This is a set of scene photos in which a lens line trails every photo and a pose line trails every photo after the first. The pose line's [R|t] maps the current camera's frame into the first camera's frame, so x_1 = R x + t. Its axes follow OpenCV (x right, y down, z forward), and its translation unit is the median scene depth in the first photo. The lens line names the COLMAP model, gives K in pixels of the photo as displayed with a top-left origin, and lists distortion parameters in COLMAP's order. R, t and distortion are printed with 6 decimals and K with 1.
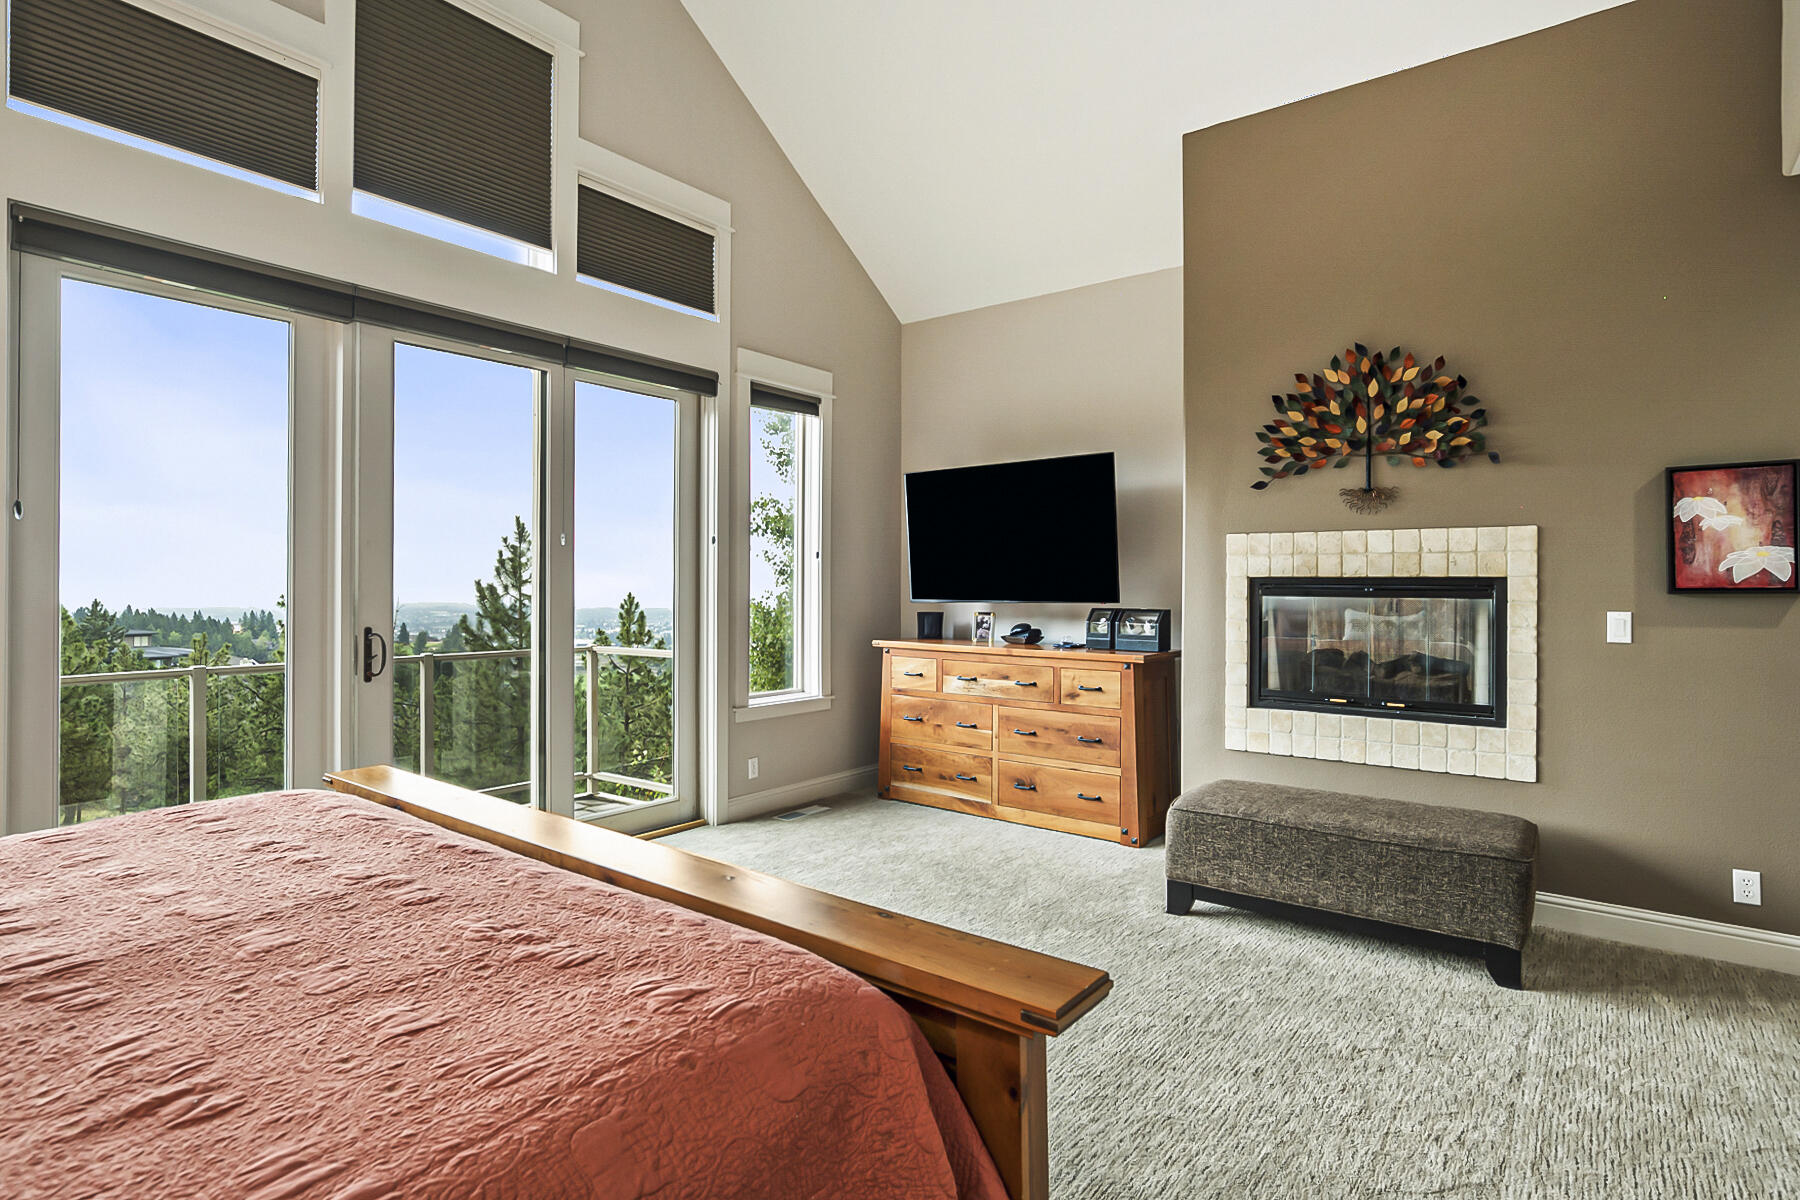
lens RADIAL K [[915.3, 0, 900.9], [0, 915.3, 586.6], [0, 0, 1]] dist [-0.015783, 0.007924]
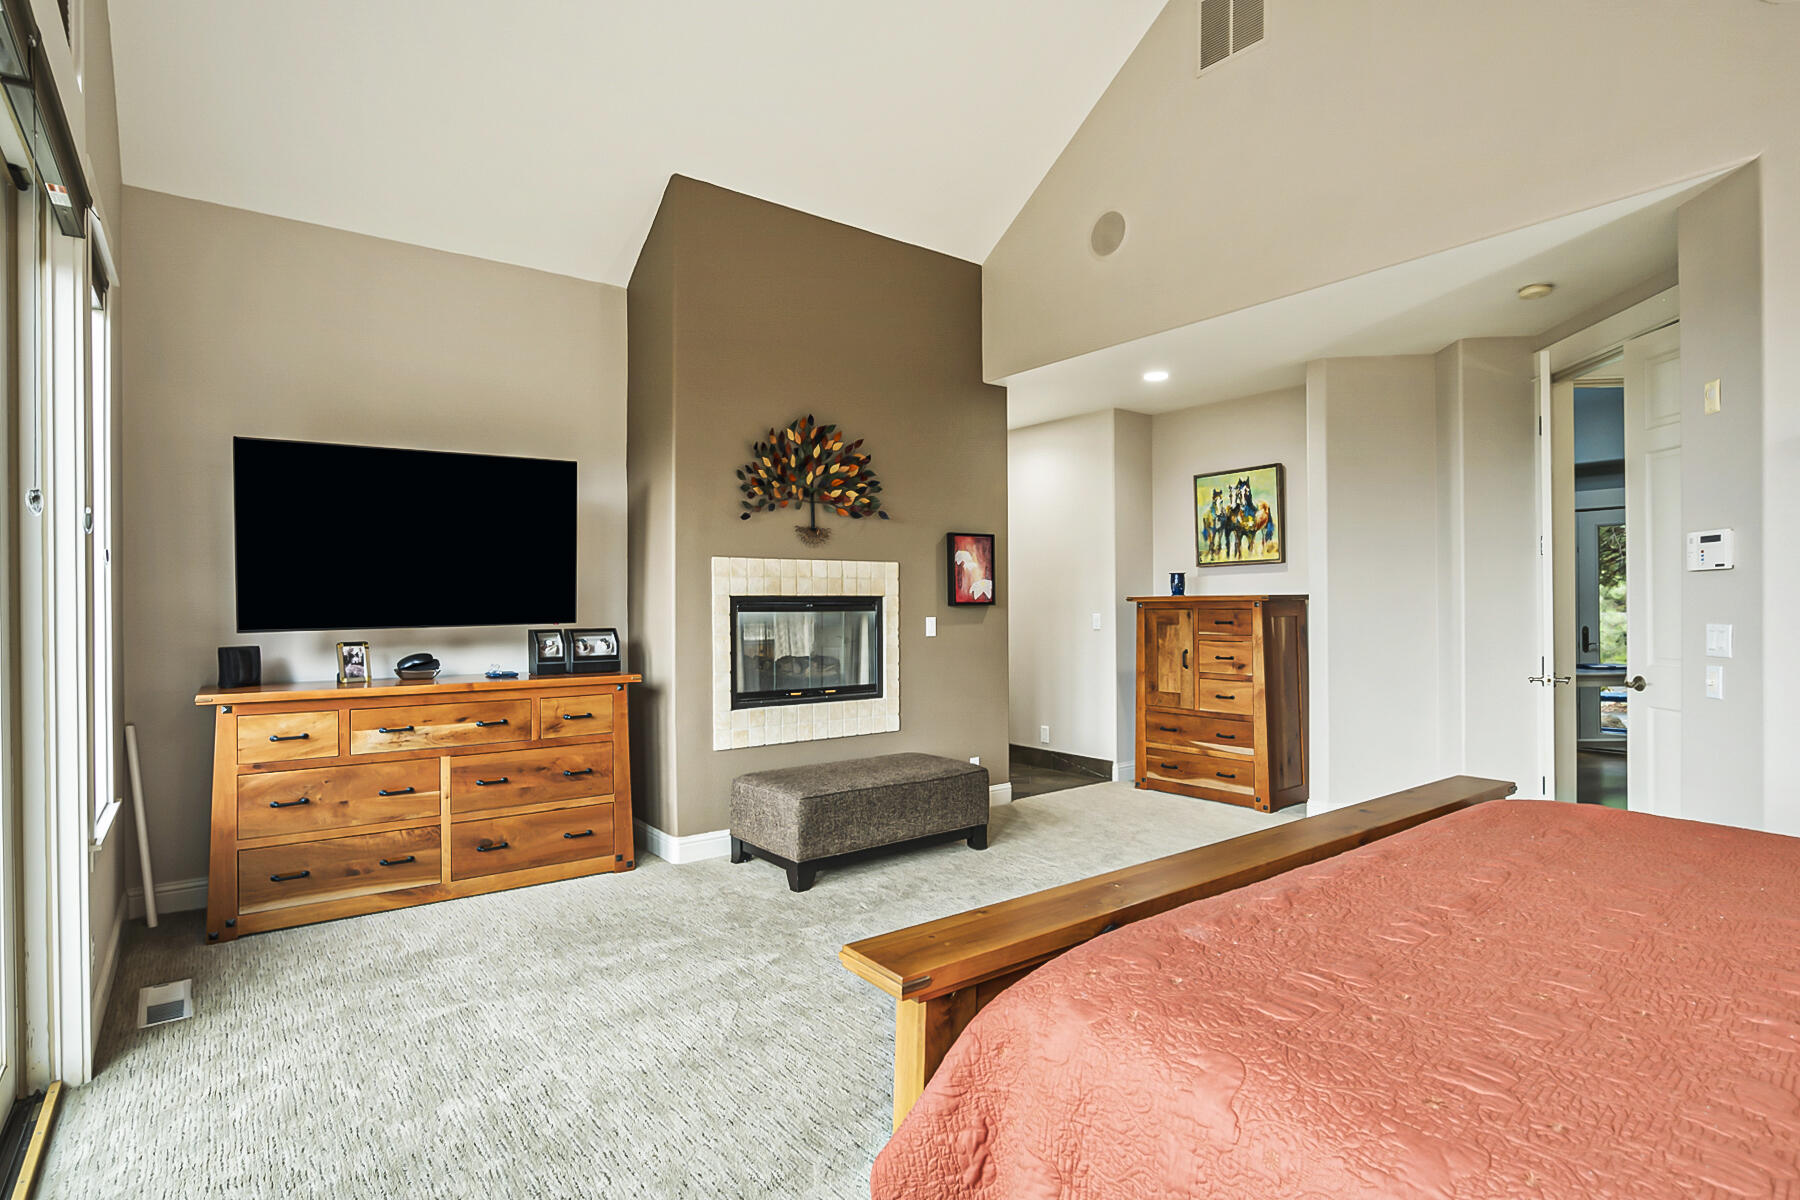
lens RADIAL K [[915.3, 0, 899.0], [0, 915.3, 602.6], [0, 0, 1]] dist [-0.015783, 0.007924]
pose [[0.276952, -0.005978, 0.960865, -0.691504], [0.007548, 0.999963, 0.004046, -0.005171], [-0.960854, 0.006132, 0.276987, 0.510515]]
